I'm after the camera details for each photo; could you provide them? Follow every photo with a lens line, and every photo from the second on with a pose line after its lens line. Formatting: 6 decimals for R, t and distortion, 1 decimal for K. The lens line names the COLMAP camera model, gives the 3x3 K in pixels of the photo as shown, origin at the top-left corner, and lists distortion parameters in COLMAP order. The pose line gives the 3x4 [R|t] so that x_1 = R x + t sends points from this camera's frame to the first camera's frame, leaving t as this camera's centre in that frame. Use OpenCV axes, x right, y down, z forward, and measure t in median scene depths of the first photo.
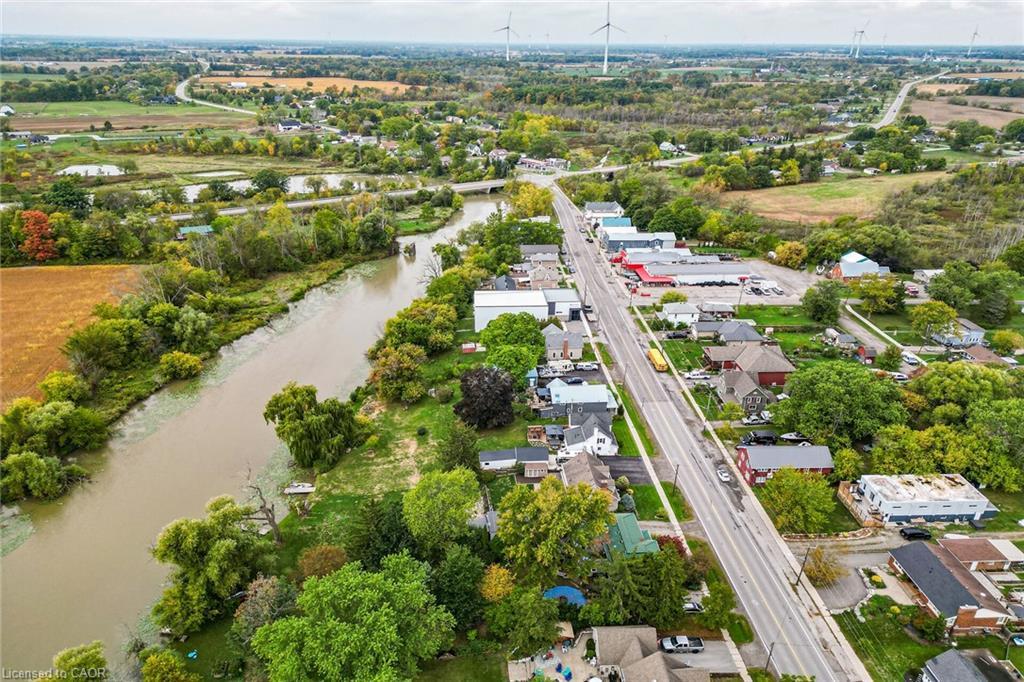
lens RADIAL K [[683.1, 0, 512.0], [0, 683.1, 341.0], [0, 0, 1]] dist [0.064593, -0.053448]
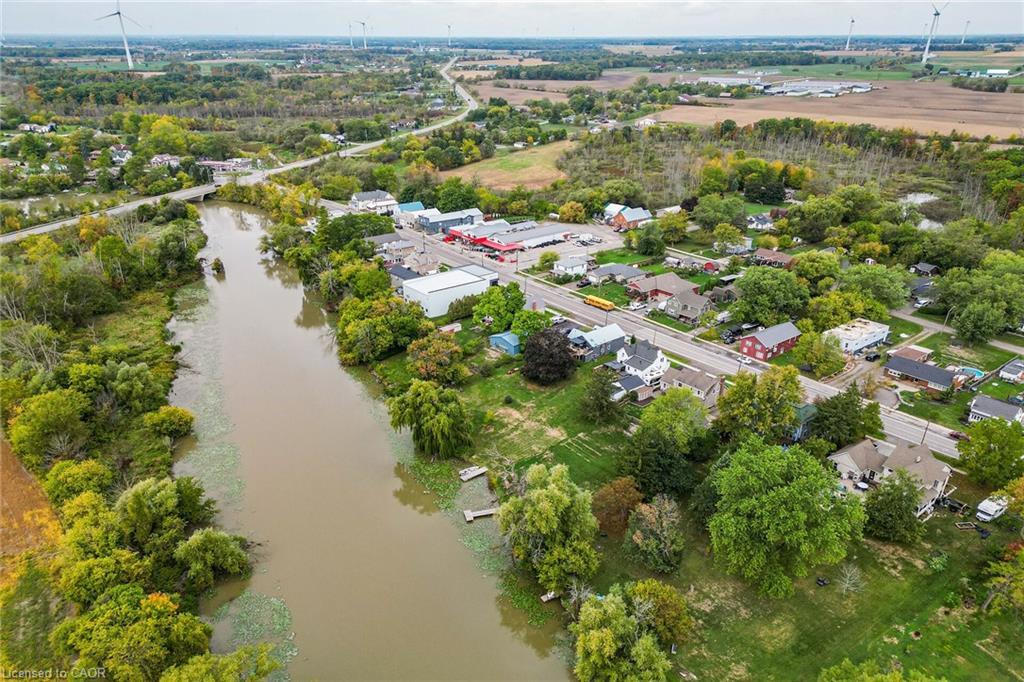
lens RADIAL K [[683.1, 0, 512.0], [0, 683.1, 341.0], [0, 0, 1]] dist [0.064593, -0.053448]
pose [[0.836389, -0.231019, 0.497075, -0.421558], [0.225859, 0.971533, 0.071492, -0.022027], [-0.499441, 0.052474, 0.864757, 0.041188]]
